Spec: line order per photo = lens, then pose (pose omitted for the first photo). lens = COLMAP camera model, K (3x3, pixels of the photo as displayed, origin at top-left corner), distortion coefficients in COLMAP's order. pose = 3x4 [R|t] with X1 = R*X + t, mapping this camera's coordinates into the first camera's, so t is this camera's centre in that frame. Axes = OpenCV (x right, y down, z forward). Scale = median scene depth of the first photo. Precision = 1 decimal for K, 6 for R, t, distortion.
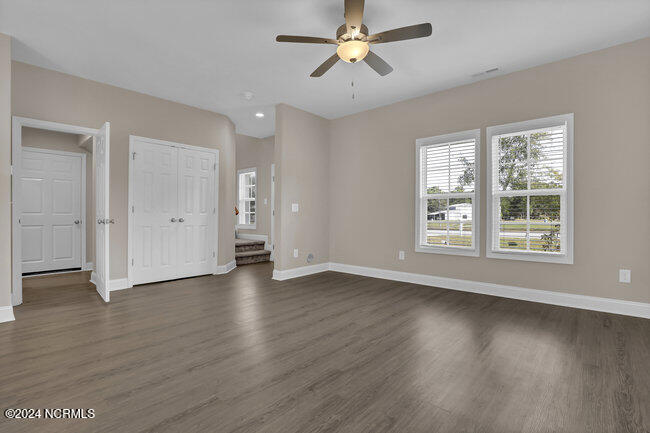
lens RADIAL K [[304.8, 0, 329.5], [0, 304.8, 213.1], [0, 0, 1]] dist [-0.022517, 0.001929]
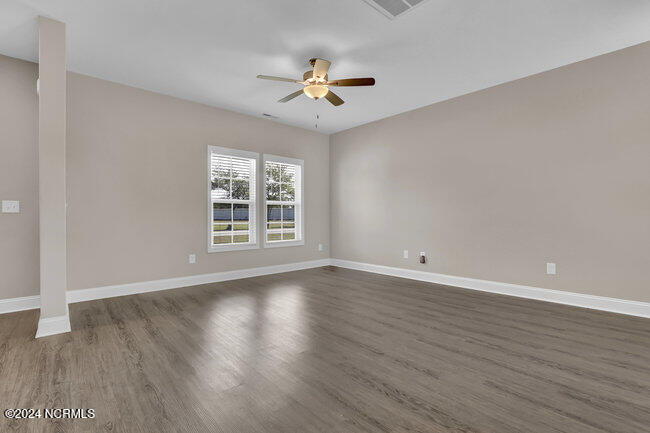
lens RADIAL K [[304.8, 0, 330.1], [0, 304.8, 219.9], [0, 0, 1]] dist [-0.022517, 0.001929]
pose [[0.107502, -0.008231, 0.994171, -0.913483], [-0.004849, 0.999949, 0.008803, 0.004298], [-0.994193, -0.005767, 0.107456, 0.607940]]
